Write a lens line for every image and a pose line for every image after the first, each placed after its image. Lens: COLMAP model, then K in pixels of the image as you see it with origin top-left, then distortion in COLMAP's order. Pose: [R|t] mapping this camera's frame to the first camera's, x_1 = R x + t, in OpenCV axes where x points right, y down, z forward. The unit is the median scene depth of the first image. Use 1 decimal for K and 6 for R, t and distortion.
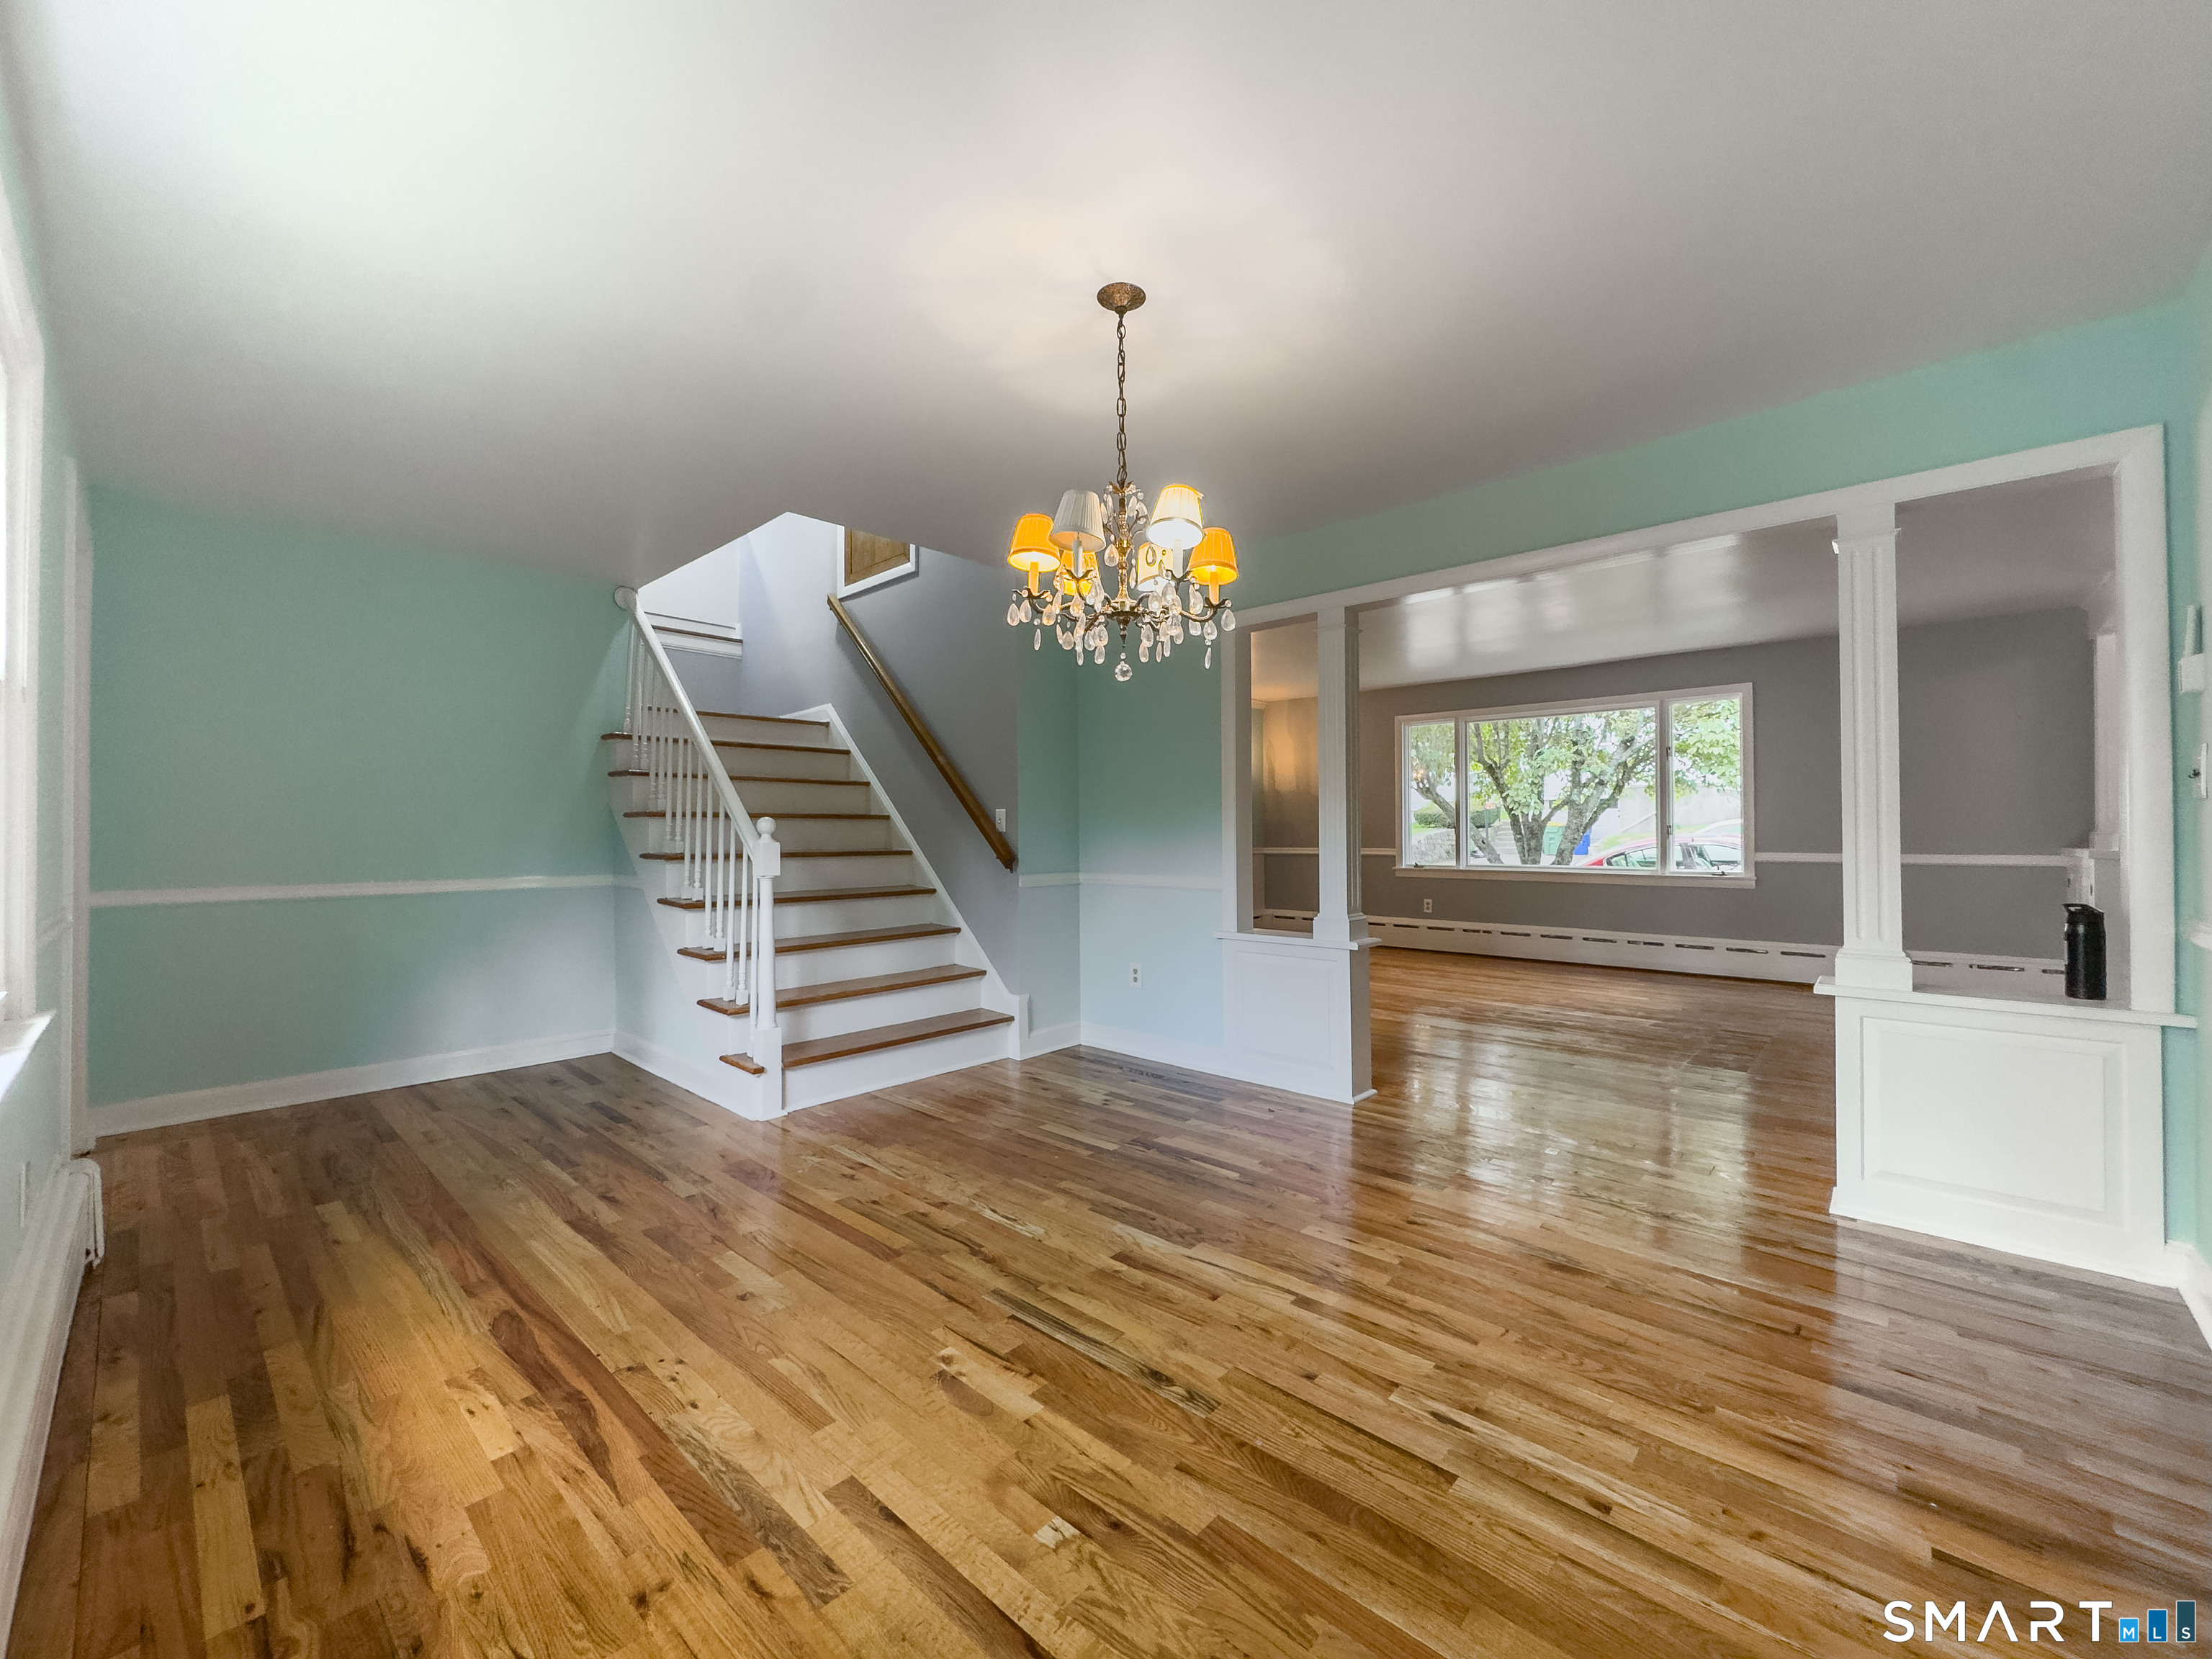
lens RADIAL K [[882.8, 0, 1106.0], [0, 882.8, 829.5], [0, 0, 1]] dist [-0.001267, -0.000081]
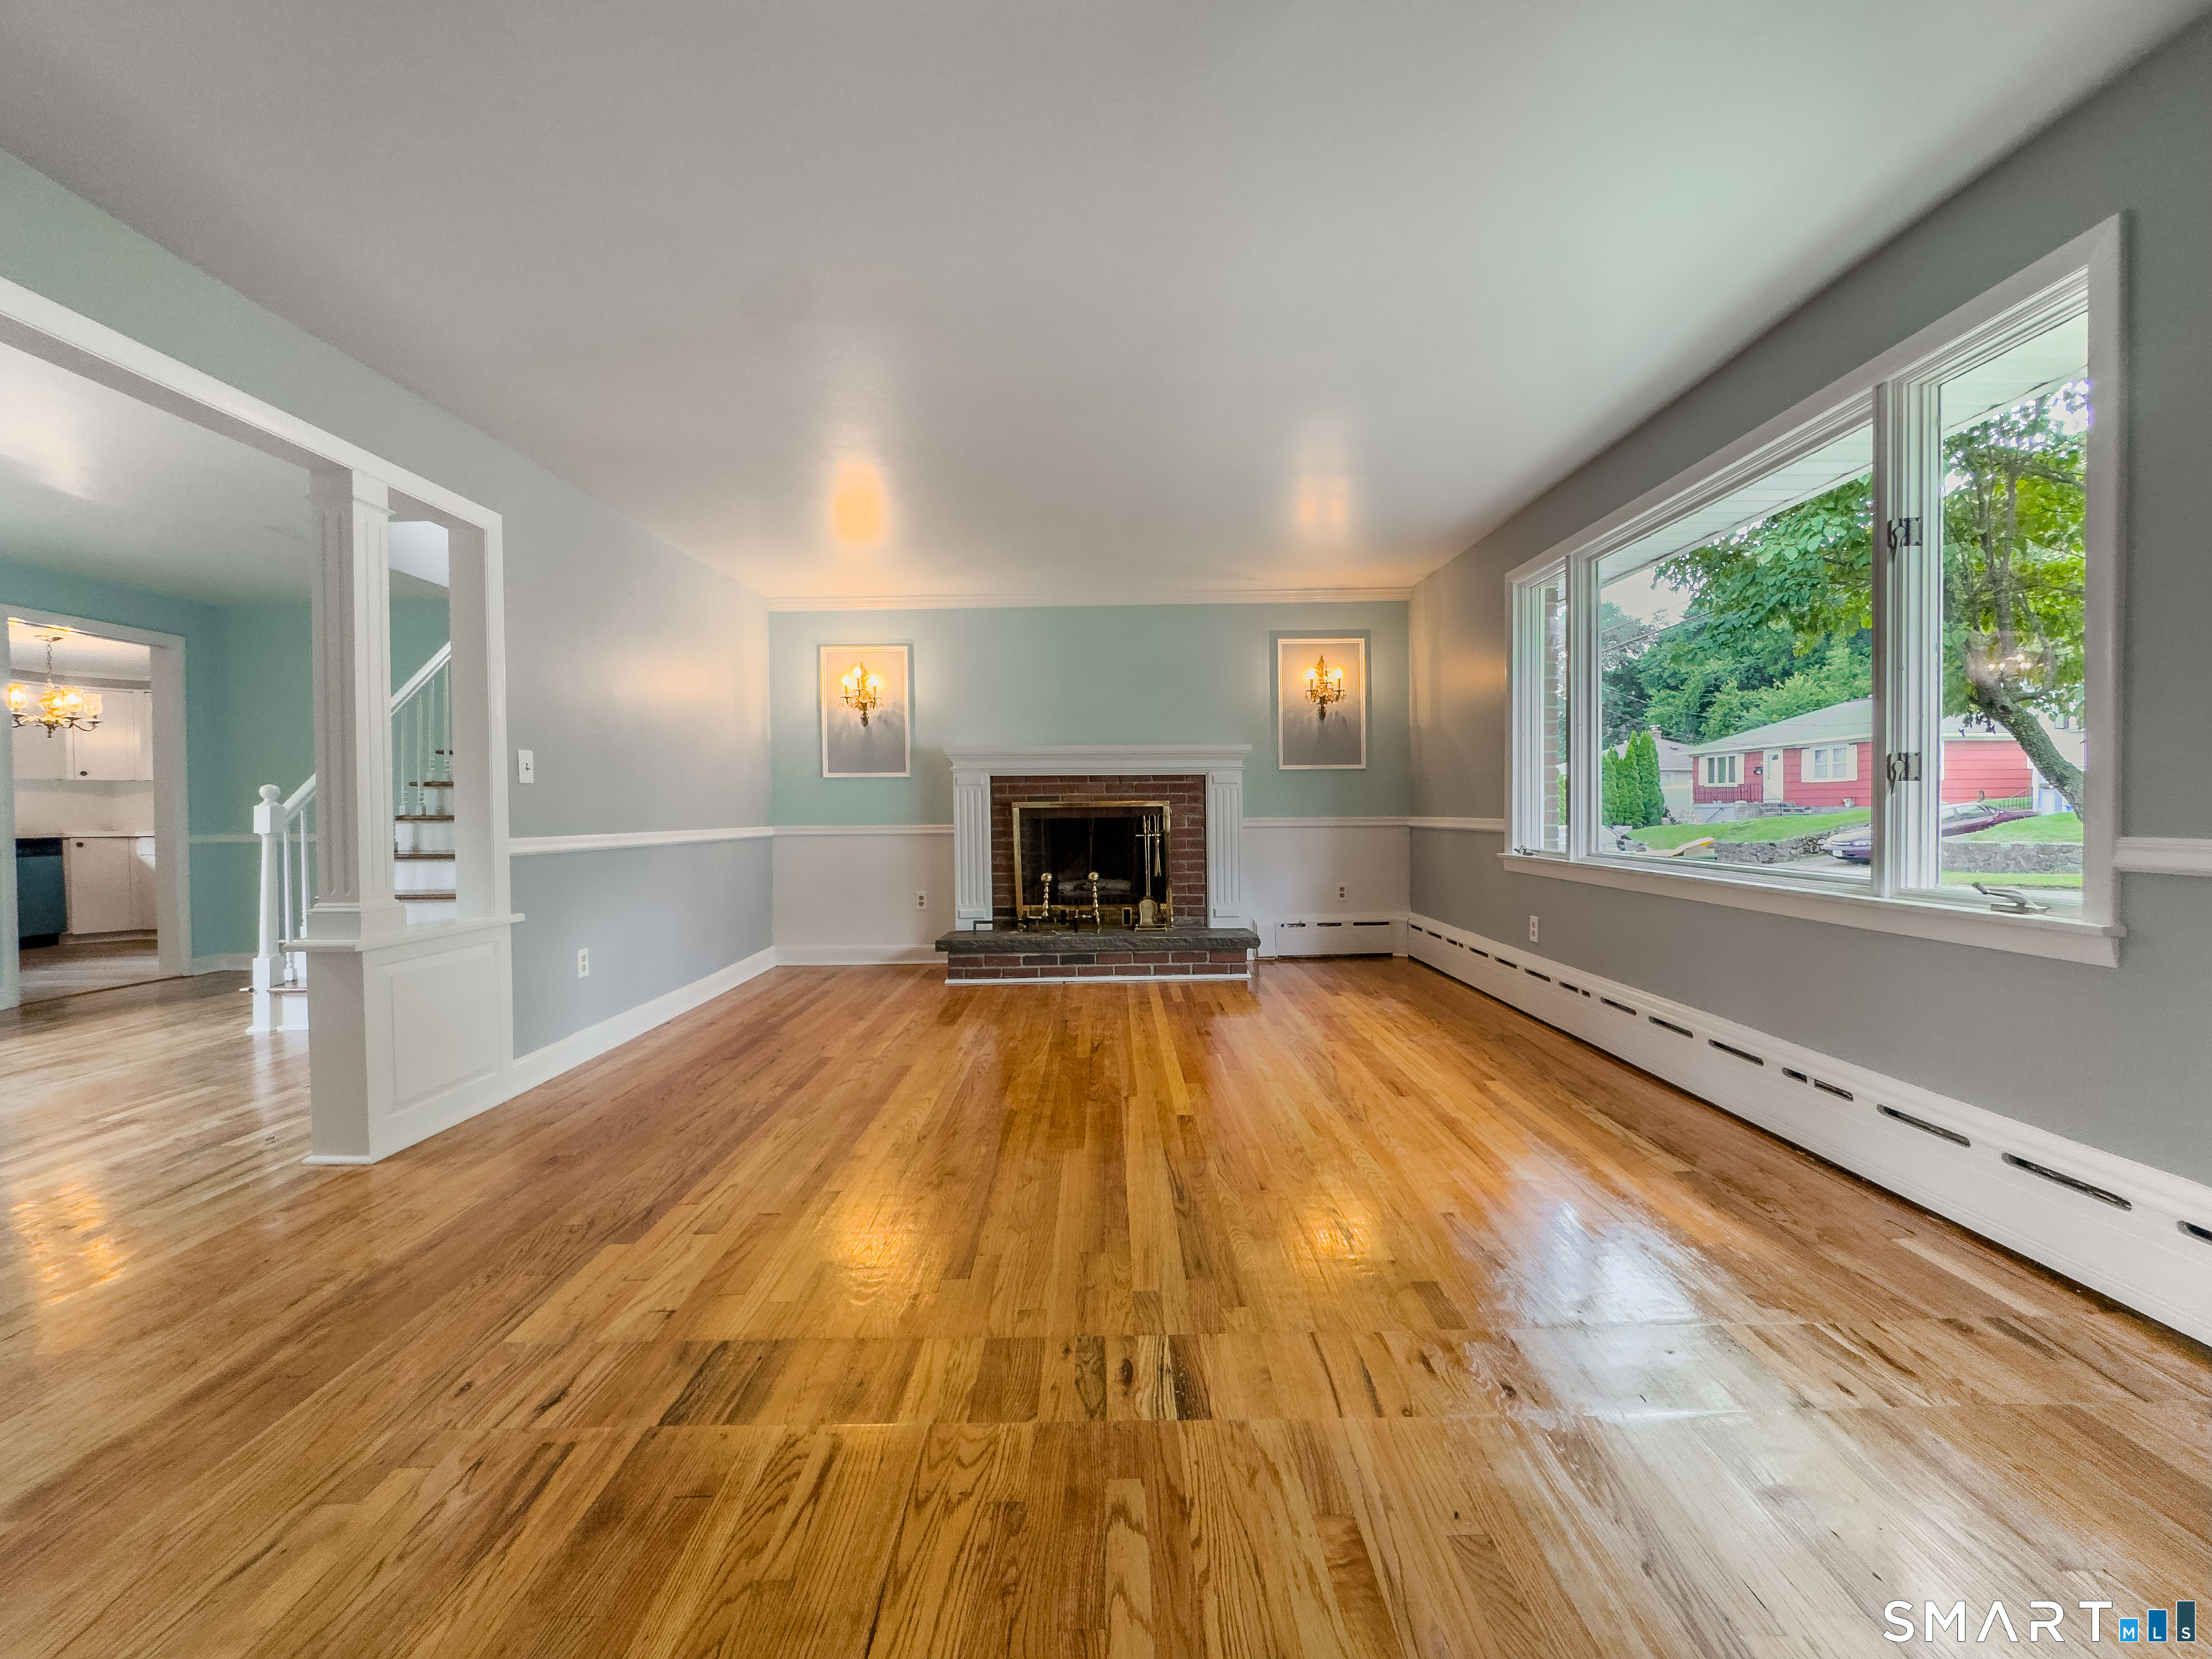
lens RADIAL K [[882.8, 0, 1106.0], [0, 882.8, 829.5], [0, 0, 1]] dist [-0.001267, -0.000081]
pose [[0.685394, 0.015707, -0.728003, 0.712728], [0.009232, 0.999500, 0.030256, 0.012564], [0.728114, -0.027458, 0.684906, 0.581250]]
